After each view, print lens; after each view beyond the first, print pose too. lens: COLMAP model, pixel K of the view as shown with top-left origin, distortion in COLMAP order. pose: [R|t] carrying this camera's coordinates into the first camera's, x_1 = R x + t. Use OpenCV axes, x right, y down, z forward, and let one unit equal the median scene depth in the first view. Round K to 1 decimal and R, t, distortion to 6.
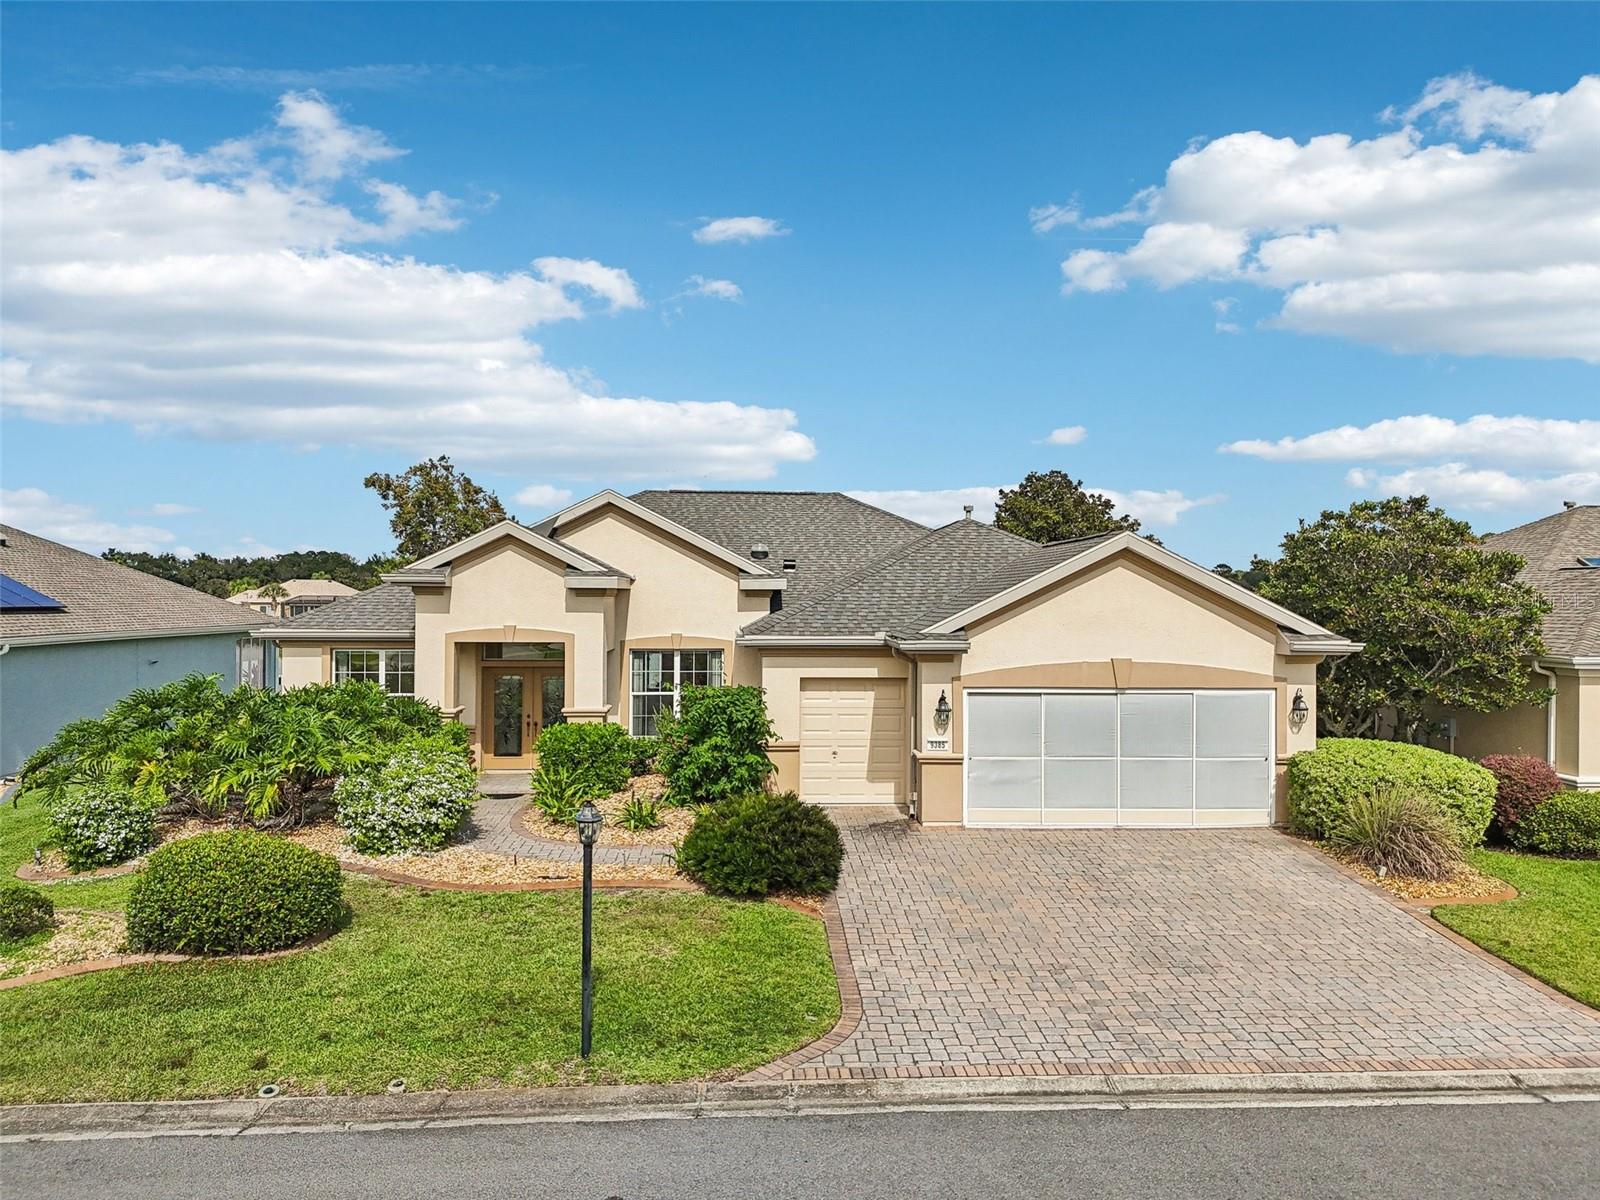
lens RADIAL K [[1176.2, 0, 803.0], [0, 1176.2, 610.5], [0, 0, 1]] dist [0.075367, -0.069058]
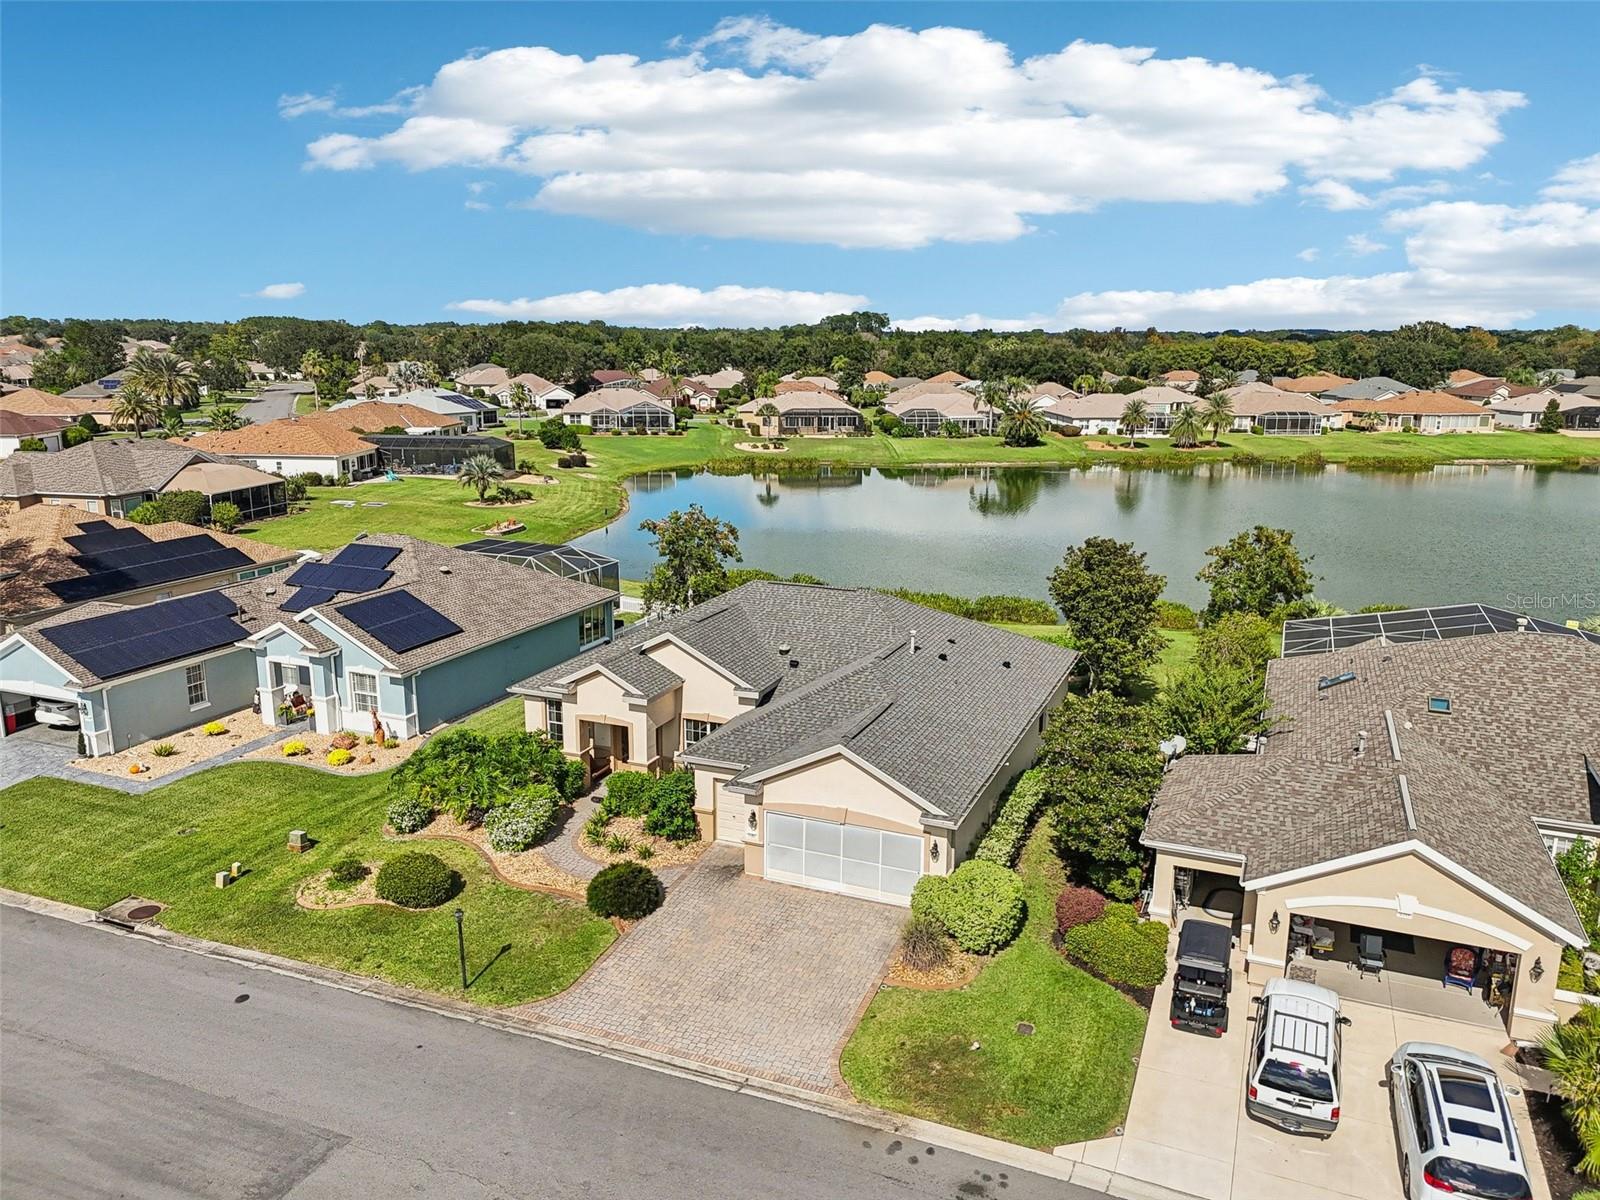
lens RADIAL K [[1176.2, 0, 800.0], [0, 1176.2, 610.1], [0, 0, 1]] dist [0.075367, -0.069058]
pose [[0.899634, 0.097640, -0.425588, 1.008179], [-0.002779, 0.975938, 0.218028, -0.689548], [0.436636, -0.194963, 0.878259, -0.595419]]
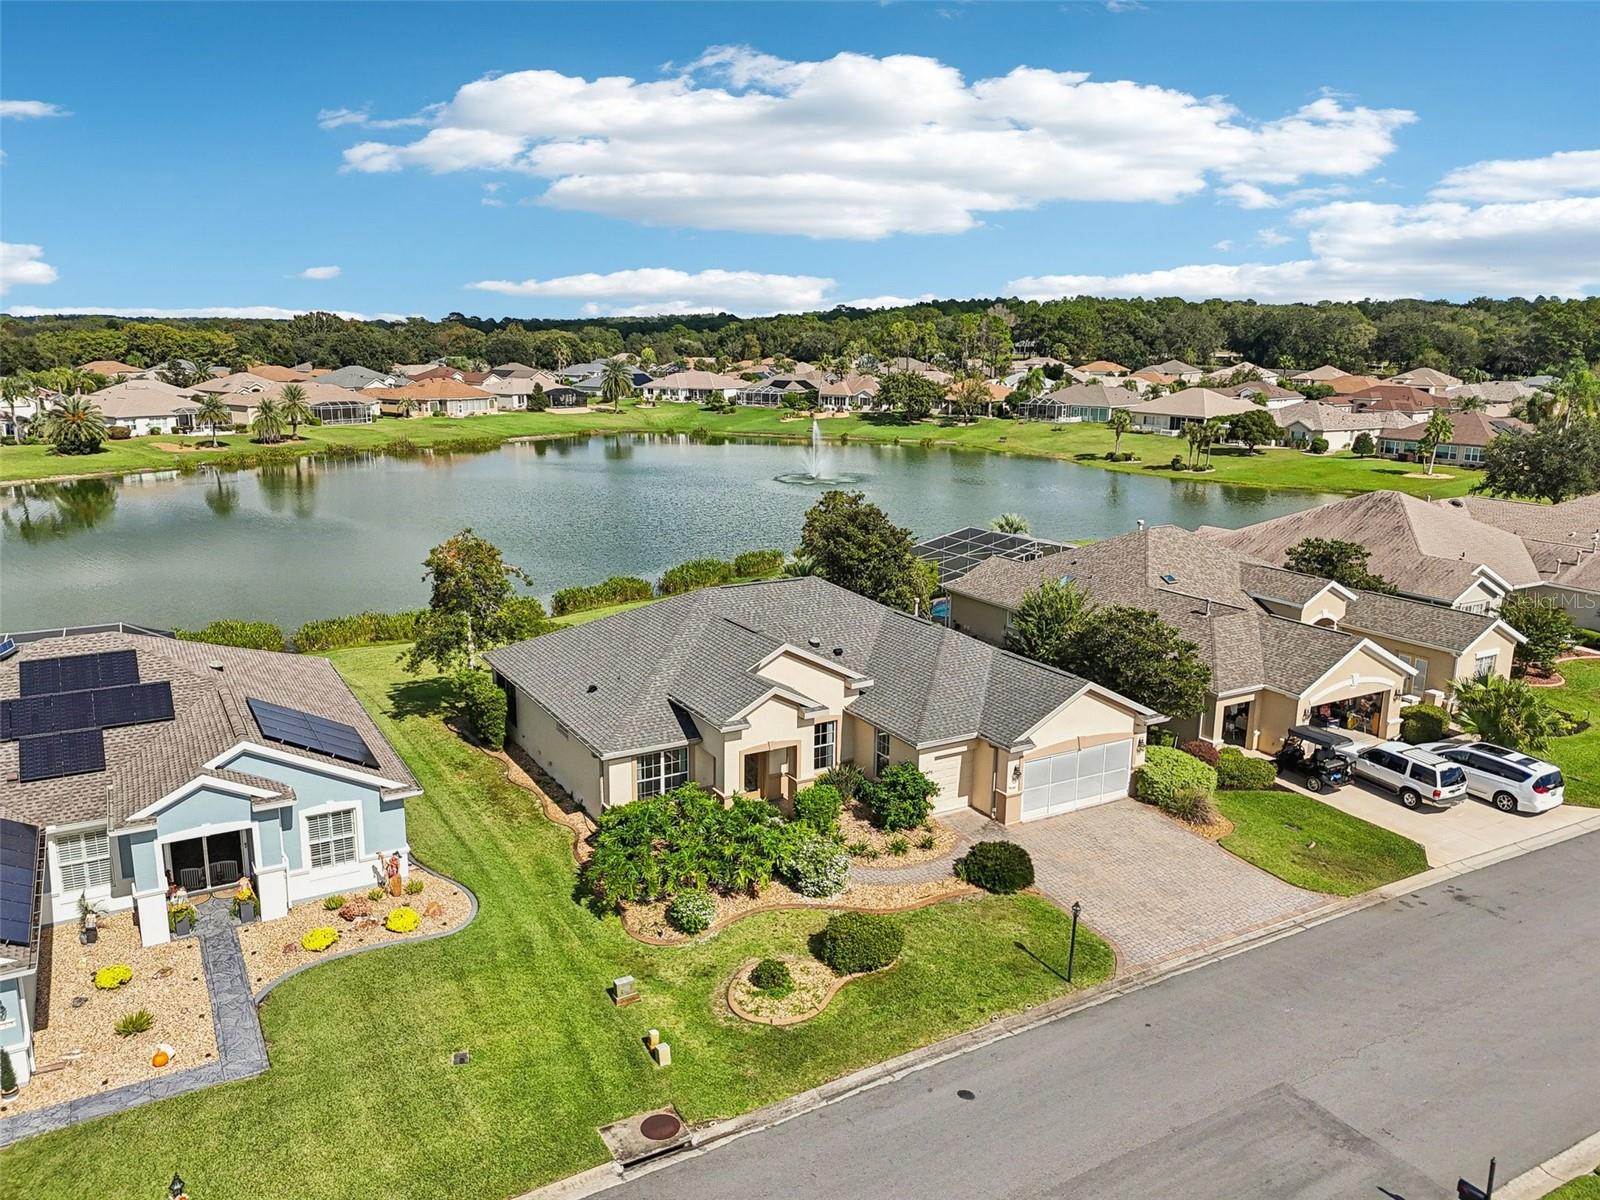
lens RADIAL K [[1176.2, 0, 793.0], [0, 1176.2, 614.6], [0, 0, 1]] dist [0.075367, -0.069058]
pose [[0.892854, -0.102134, 0.438613, -1.198229], [-0.000228, 0.973841, 0.227229, -0.708174], [-0.450347, -0.202983, 0.869474, -0.637773]]
